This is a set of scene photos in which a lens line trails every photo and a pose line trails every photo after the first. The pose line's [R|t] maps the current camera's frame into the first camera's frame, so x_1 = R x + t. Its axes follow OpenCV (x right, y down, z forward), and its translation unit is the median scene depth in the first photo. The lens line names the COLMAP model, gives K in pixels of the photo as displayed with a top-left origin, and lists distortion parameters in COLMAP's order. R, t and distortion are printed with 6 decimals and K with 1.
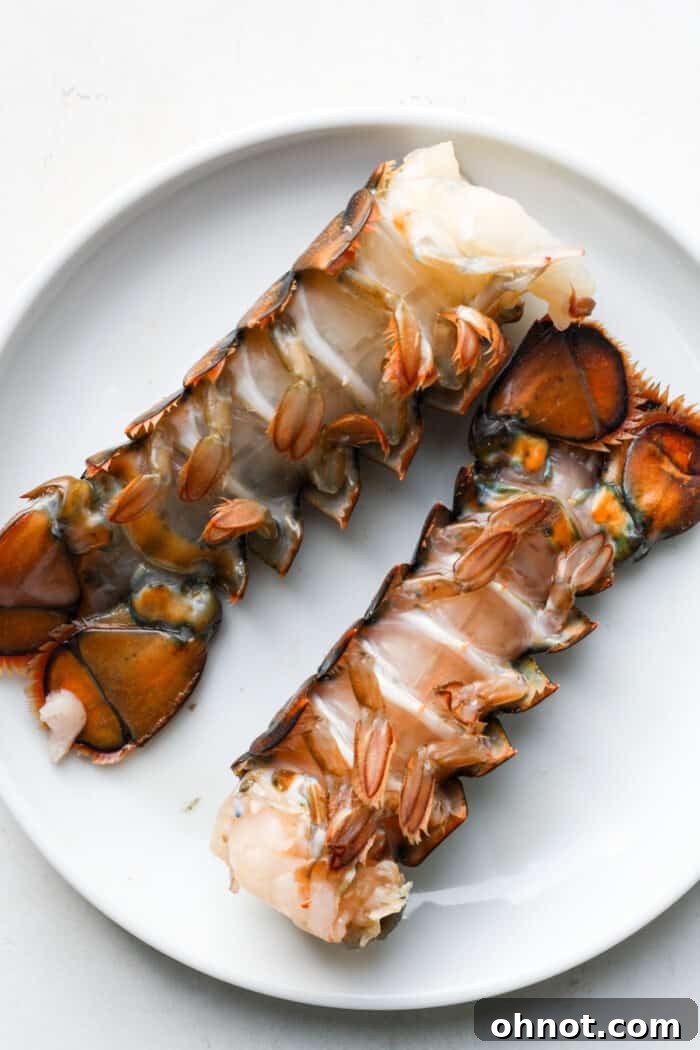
lens RADIAL K [[2492.4, 0, 352.8], [0, 2492.4, 523.2], [0, 0, 1]] dist [-0.153335, 0.000000]
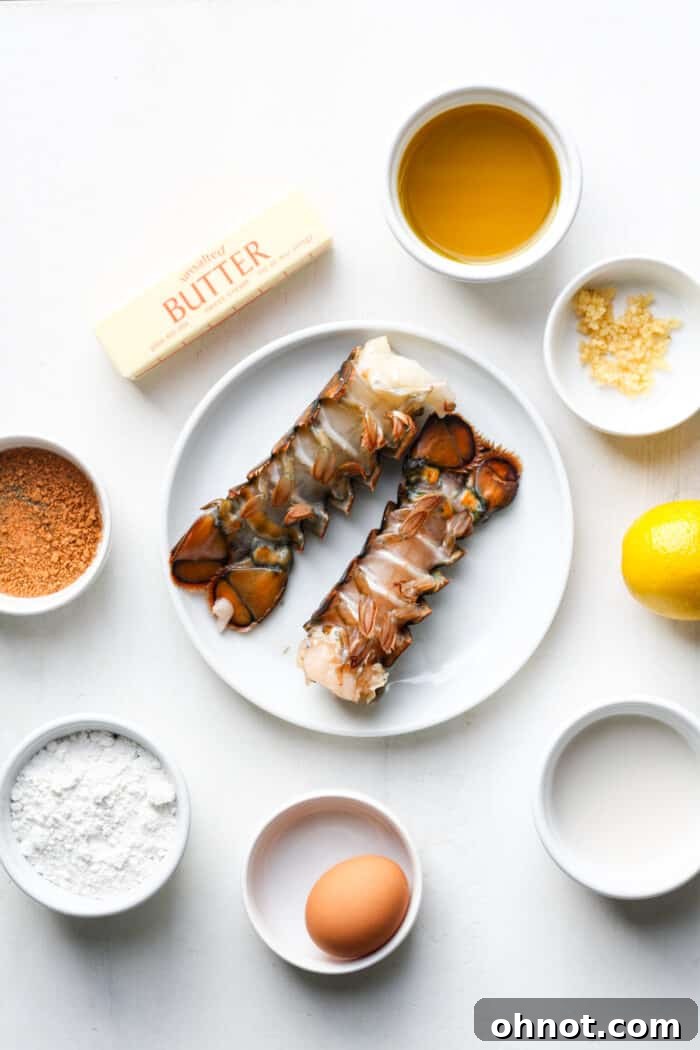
lens RADIAL K [[2492.4, 0, 348.7], [0, 2492.4, 525.9], [0, 0, 1]] dist [-0.153335, 0.000000]
pose [[0.998126, -0.061172, -0.001516, -0.000077], [0.061104, 0.997720, -0.028640, 0.075131], [0.003264, 0.028494, 0.999589, -1.194654]]
